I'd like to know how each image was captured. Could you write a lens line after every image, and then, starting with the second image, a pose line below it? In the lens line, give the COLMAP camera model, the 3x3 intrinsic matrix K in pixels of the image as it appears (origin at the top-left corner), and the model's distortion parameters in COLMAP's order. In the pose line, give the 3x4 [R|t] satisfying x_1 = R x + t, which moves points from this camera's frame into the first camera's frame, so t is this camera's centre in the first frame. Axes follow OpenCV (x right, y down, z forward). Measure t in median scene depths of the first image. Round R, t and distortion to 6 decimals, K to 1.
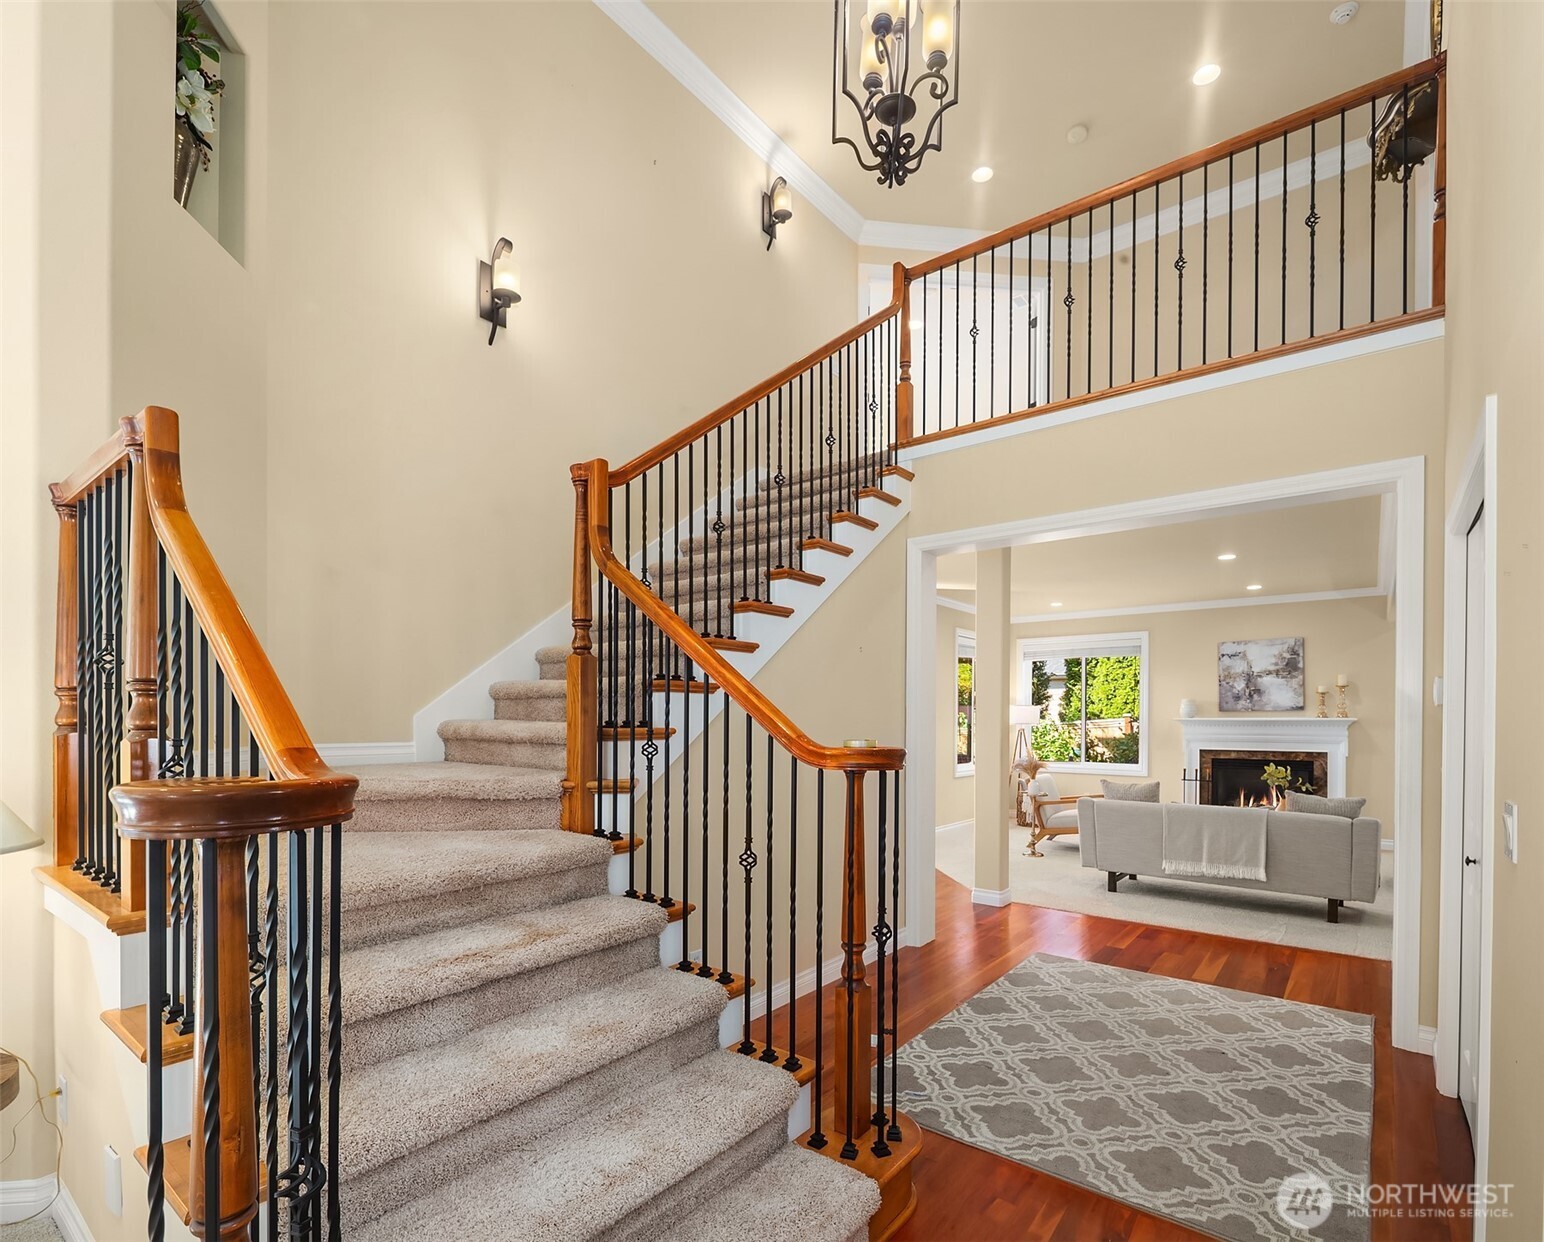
lens RADIAL K [[753.7, 0, 800.8], [0, 753.7, 700.9], [0, 0, 1]] dist [0.004311, -0.000030]
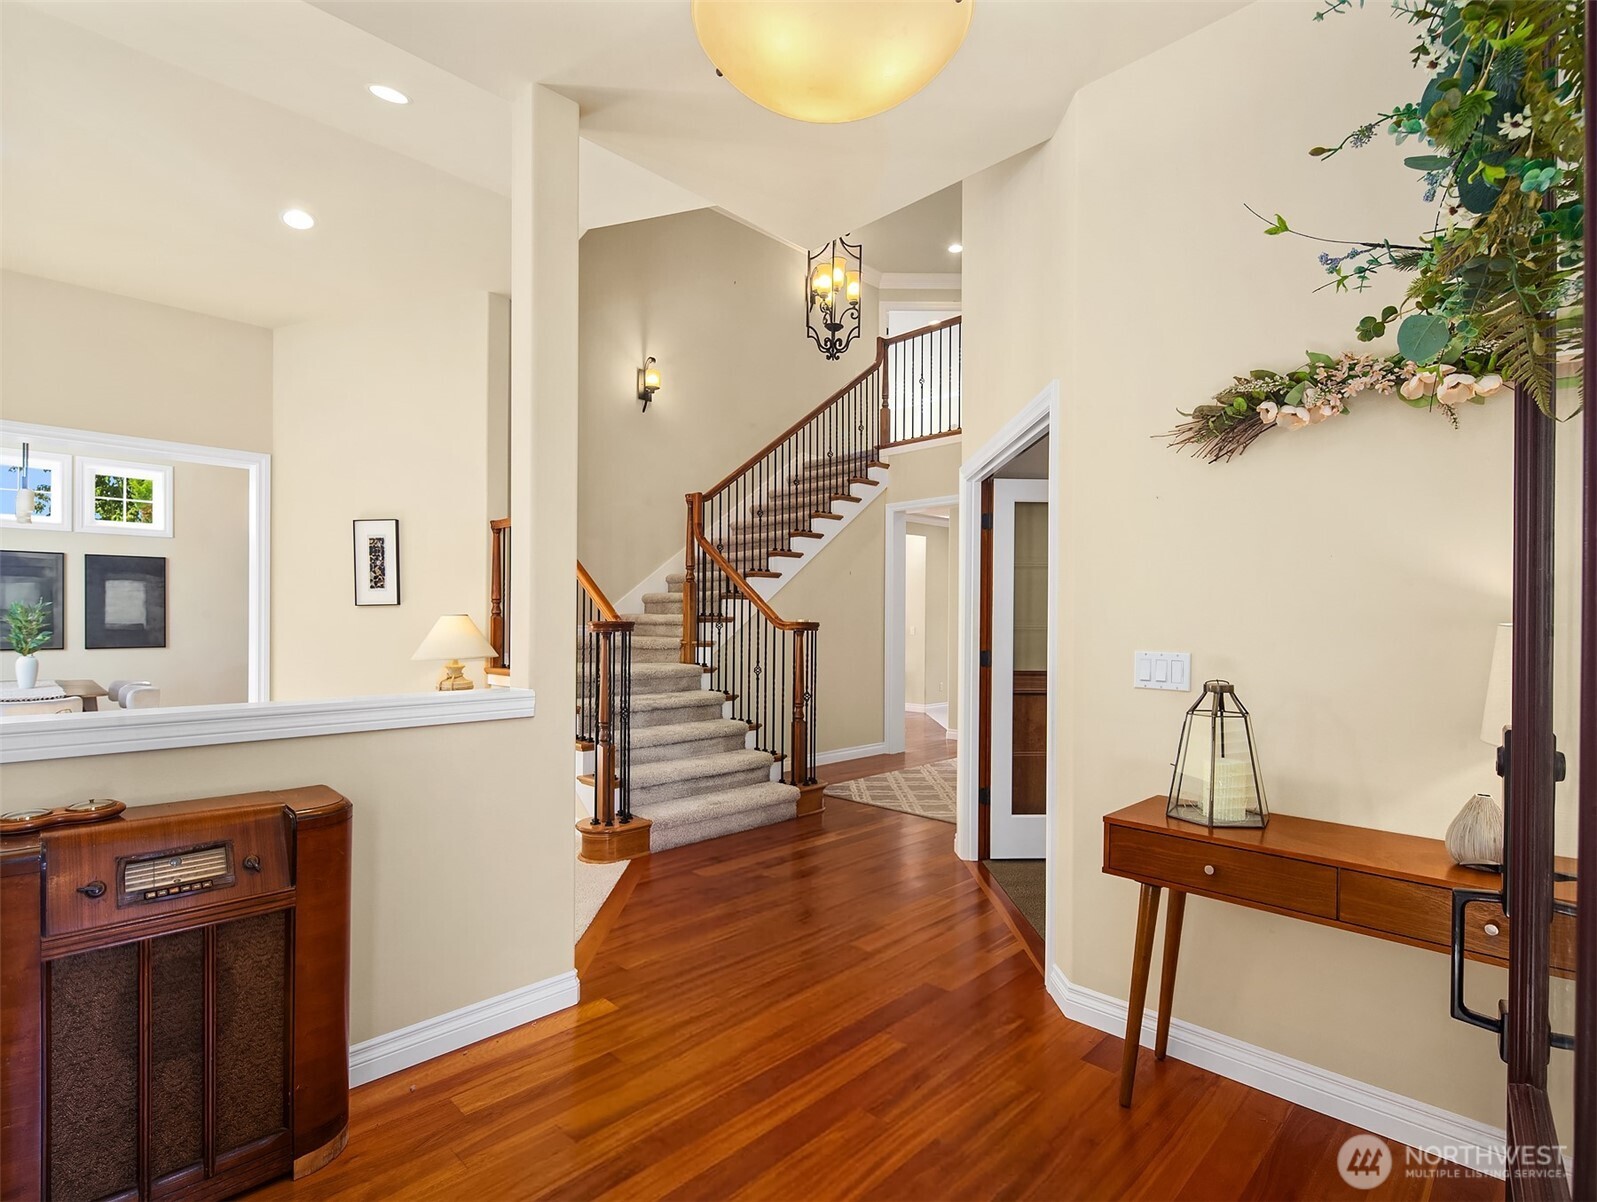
lens RADIAL K [[769.3, 0, 798.5], [0, 769.3, 601.0], [0, 0, 1]] dist [-0.000840, -0.000004]
pose [[0.989448, 0.002162, -0.144873, 0.318851], [-0.003396, 0.999960, -0.008273, 0.009366], [0.144849, 0.008678, 0.989416, -1.074450]]
